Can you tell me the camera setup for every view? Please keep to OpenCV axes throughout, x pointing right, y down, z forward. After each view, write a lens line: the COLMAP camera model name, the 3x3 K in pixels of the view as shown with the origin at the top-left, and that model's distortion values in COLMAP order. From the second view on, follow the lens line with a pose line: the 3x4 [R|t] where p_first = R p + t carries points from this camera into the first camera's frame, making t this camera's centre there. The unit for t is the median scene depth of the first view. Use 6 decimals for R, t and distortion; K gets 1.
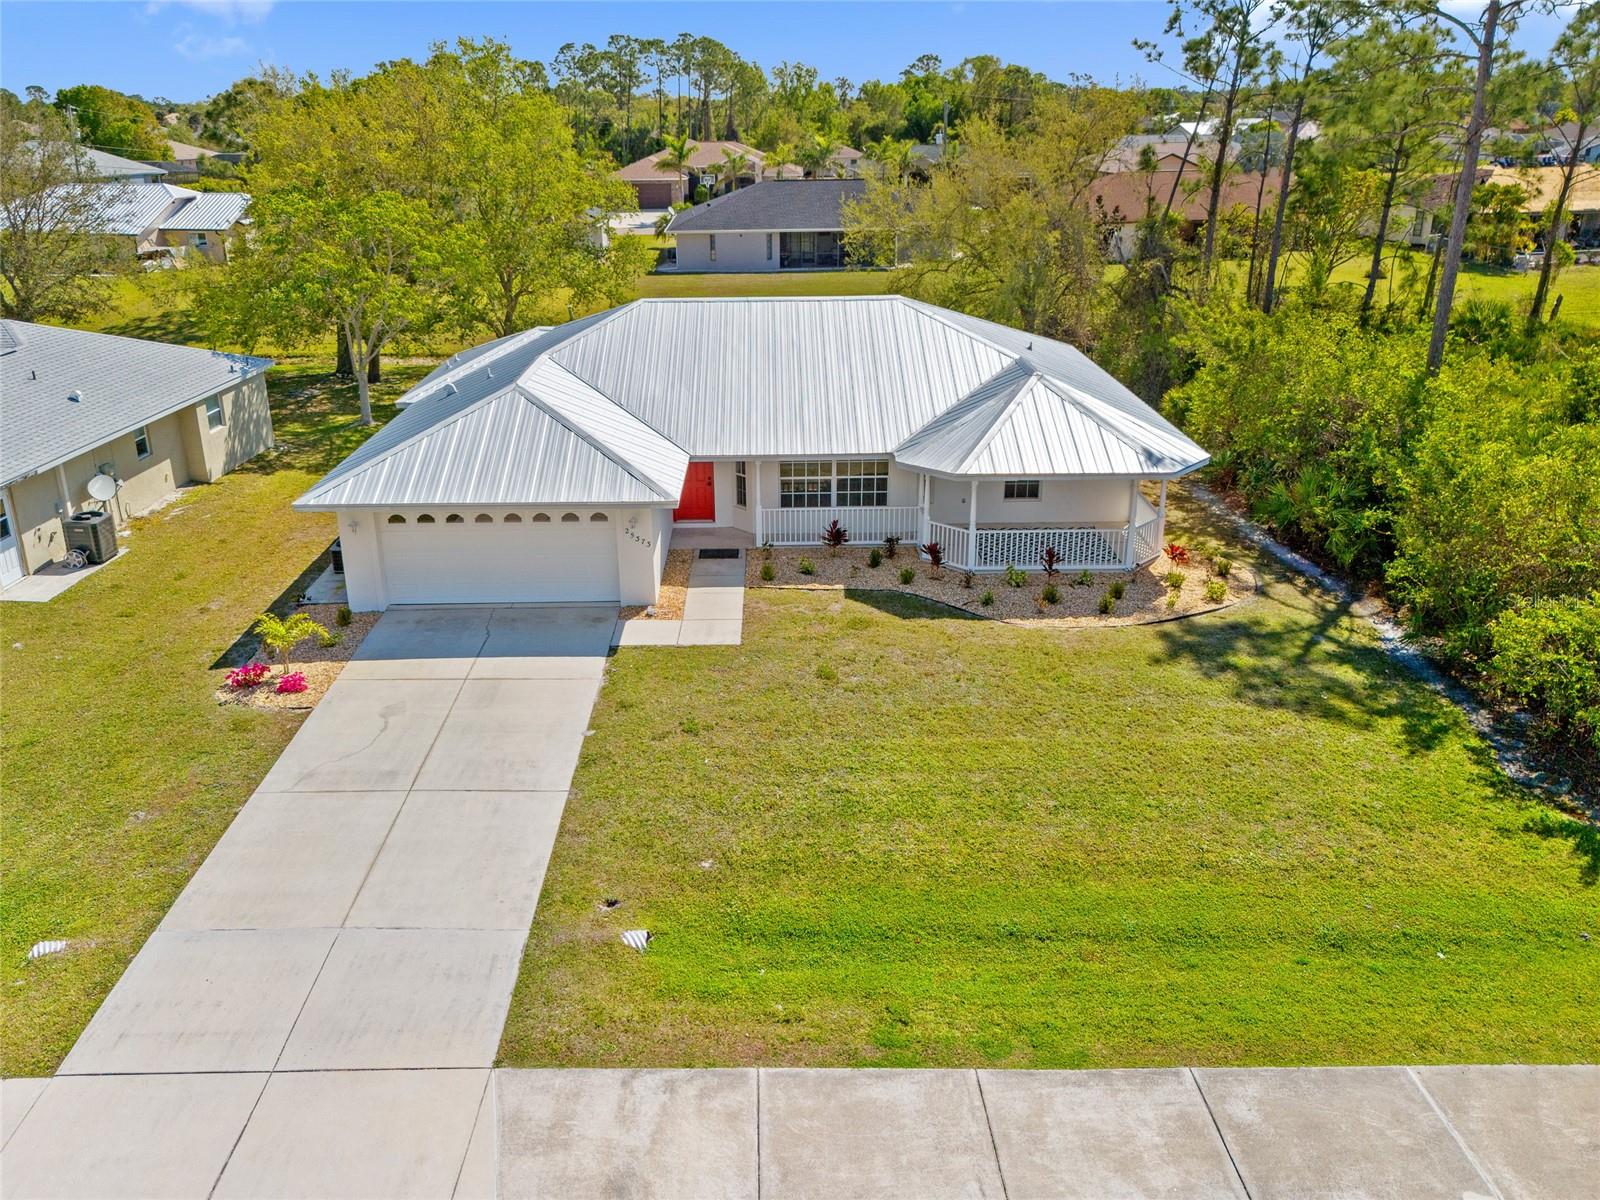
lens RADIAL K [[1291.2, 0, 779.0], [0, 1291.2, 604.3], [0, 0, 1]] dist [0.011775, -0.002452]
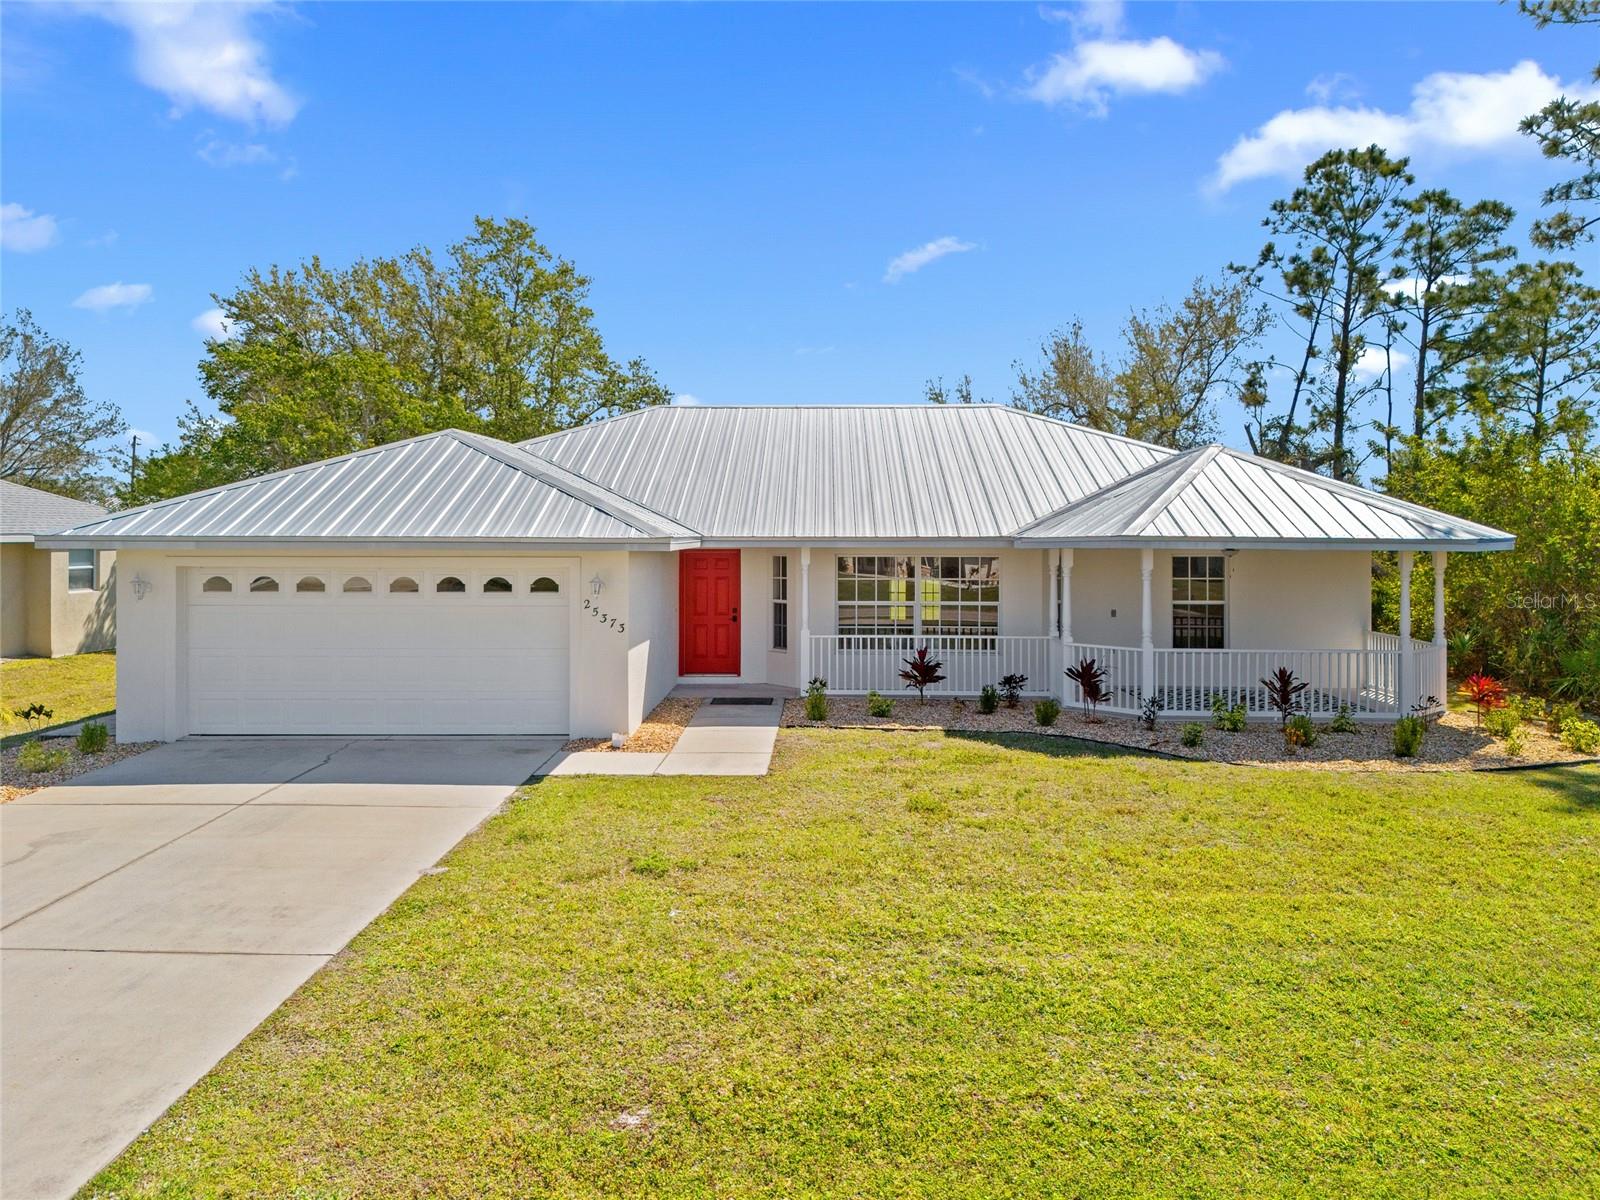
lens RADIAL K [[1147.5, 0, 800.0], [0, 1147.5, 600.0], [0, 0, 1]] dist [0.008821, -0.000190]
pose [[0.999521, 0.011184, -0.028871, -0.001836], [-0.021416, 0.923161, -0.383816, 0.144740], [0.022360, 0.384250, 0.922958, 0.498520]]
